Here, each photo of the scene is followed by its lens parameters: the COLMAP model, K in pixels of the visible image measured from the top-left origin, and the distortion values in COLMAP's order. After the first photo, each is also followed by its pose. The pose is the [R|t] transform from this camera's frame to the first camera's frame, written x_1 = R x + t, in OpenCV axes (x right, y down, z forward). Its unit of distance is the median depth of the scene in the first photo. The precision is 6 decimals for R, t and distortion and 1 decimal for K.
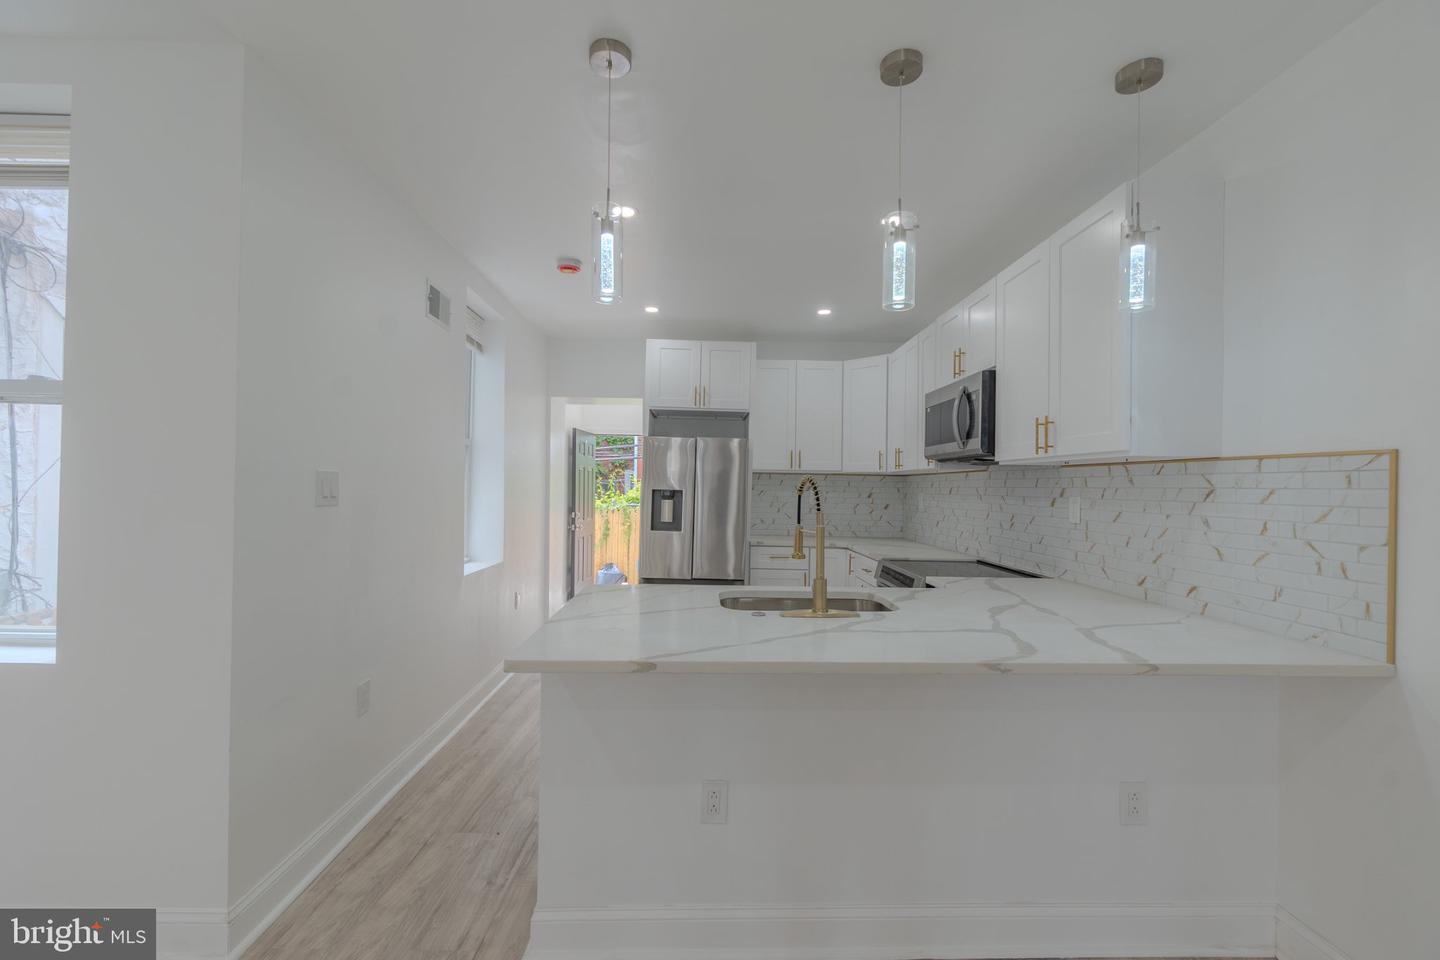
lens RADIAL K [[608.2, 0, 726.6], [0, 608.2, 485.4], [0, 0, 1]] dist [-0.002328, -0.000147]
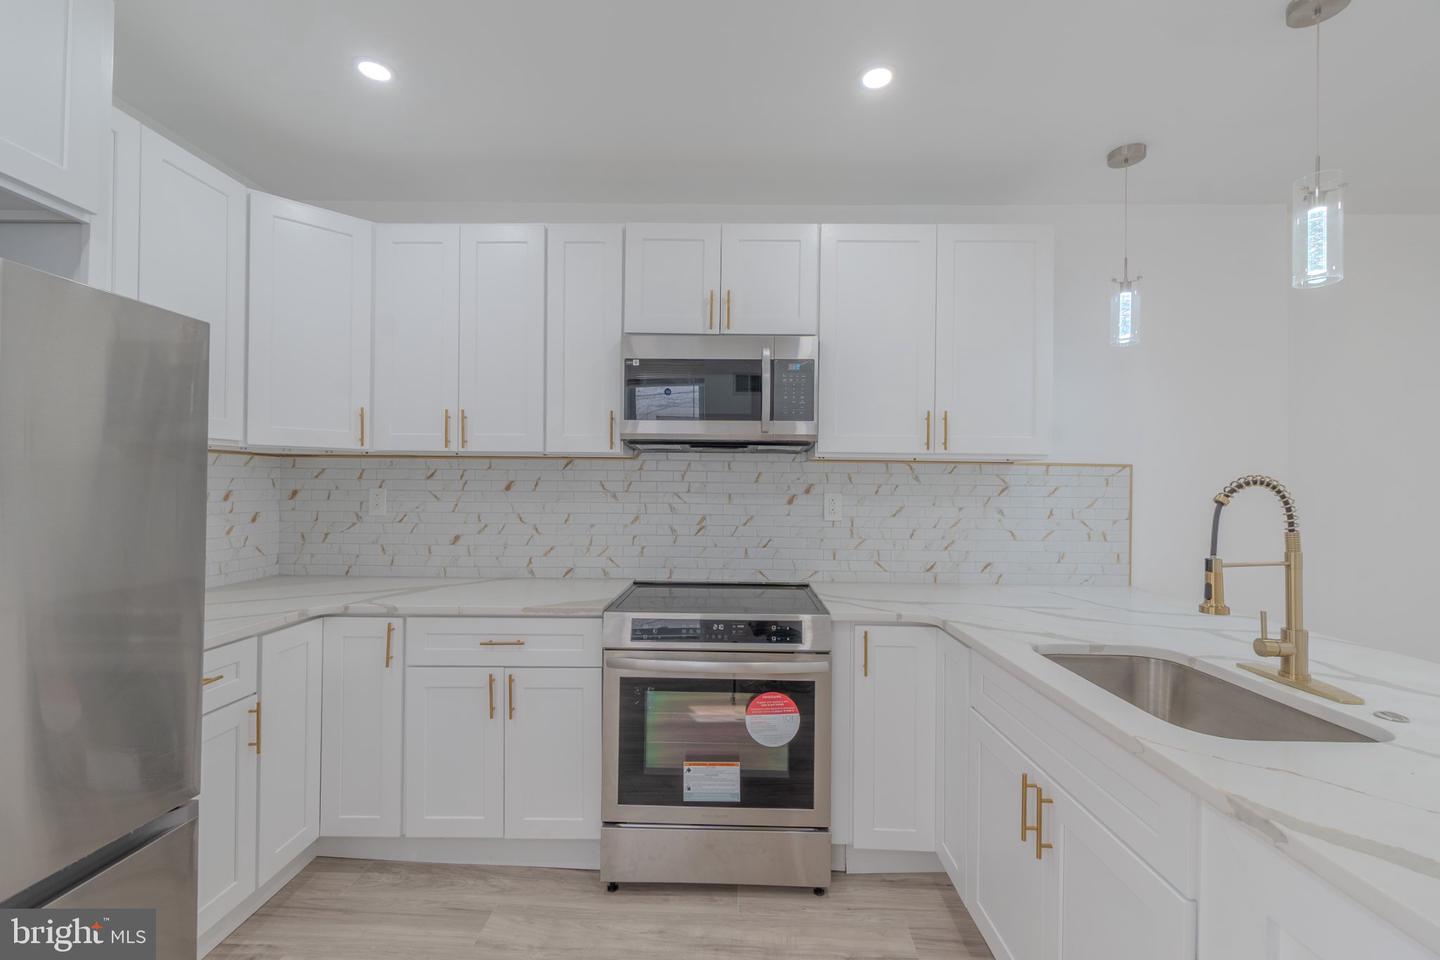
lens RADIAL K [[601.7, 0, 718.3], [0, 601.7, 486.6], [0, 0, 1]] dist [0.002206, -0.000649]
pose [[0.058854, -0.017297, 0.998117, -0.329509], [-0.012031, 0.999765, 0.018035, -0.005716], [-0.998194, -0.013070, 0.058632, 0.960167]]
